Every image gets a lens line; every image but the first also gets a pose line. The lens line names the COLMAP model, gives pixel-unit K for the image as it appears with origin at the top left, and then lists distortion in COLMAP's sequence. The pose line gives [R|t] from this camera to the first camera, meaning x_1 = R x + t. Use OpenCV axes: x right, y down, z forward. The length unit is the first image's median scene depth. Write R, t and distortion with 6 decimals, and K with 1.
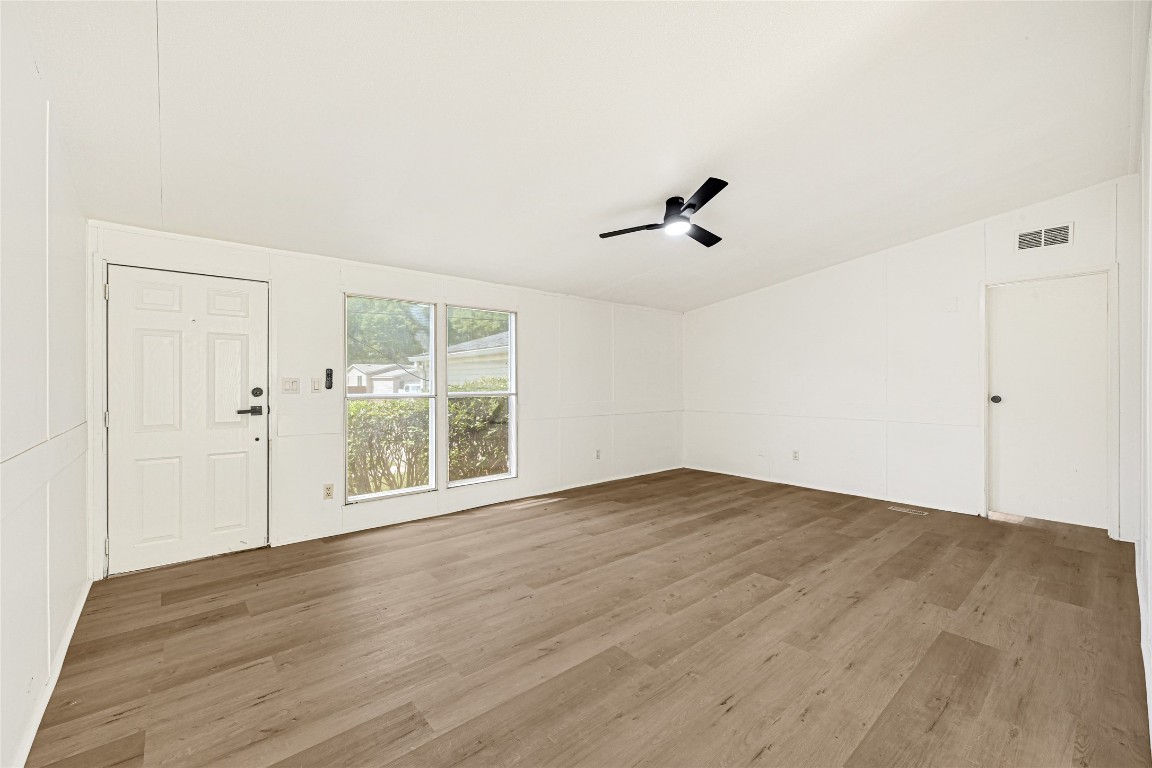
lens RADIAL K [[469.3, 0, 576.0], [0, 469.3, 384.0], [0, 0, 1]] dist [-0.002389, 0.000096]
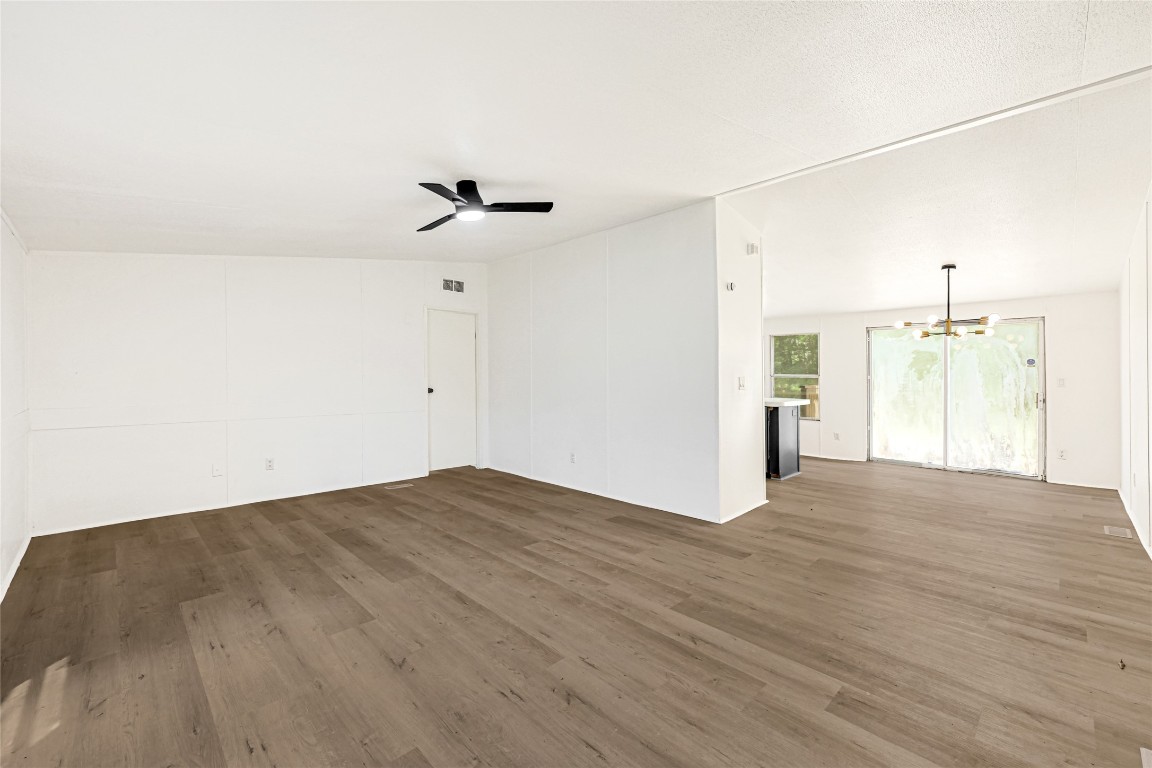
lens RADIAL K [[481.5, 0, 565.9], [0, 481.5, 368.3], [0, 0, 1]] dist [-0.000989, -0.000061]
pose [[-0.051661, 0.015651, 0.998542, -0.812000], [-0.001472, 0.999875, -0.015748, -0.016602], [-0.998664, -0.002283, -0.051631, 0.963795]]
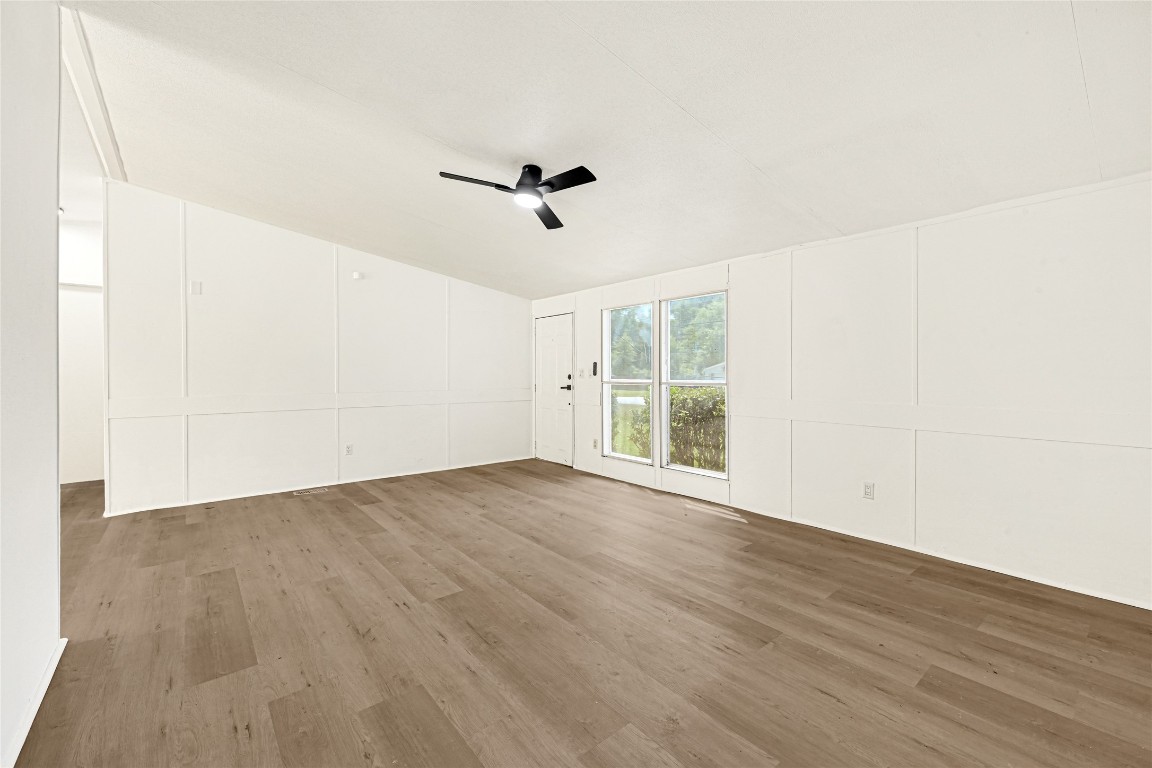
lens RADIAL K [[471.5, 0, 576.0], [0, 471.5, 384.0], [0, 0, 1]] dist [-0.000647, 0.000010]
pose [[-0.018188, 0.025353, -0.999513, 1.247750], [-0.002184, 0.999675, 0.025397, -0.001232], [0.999832, 0.002645, -0.018126, 1.231851]]
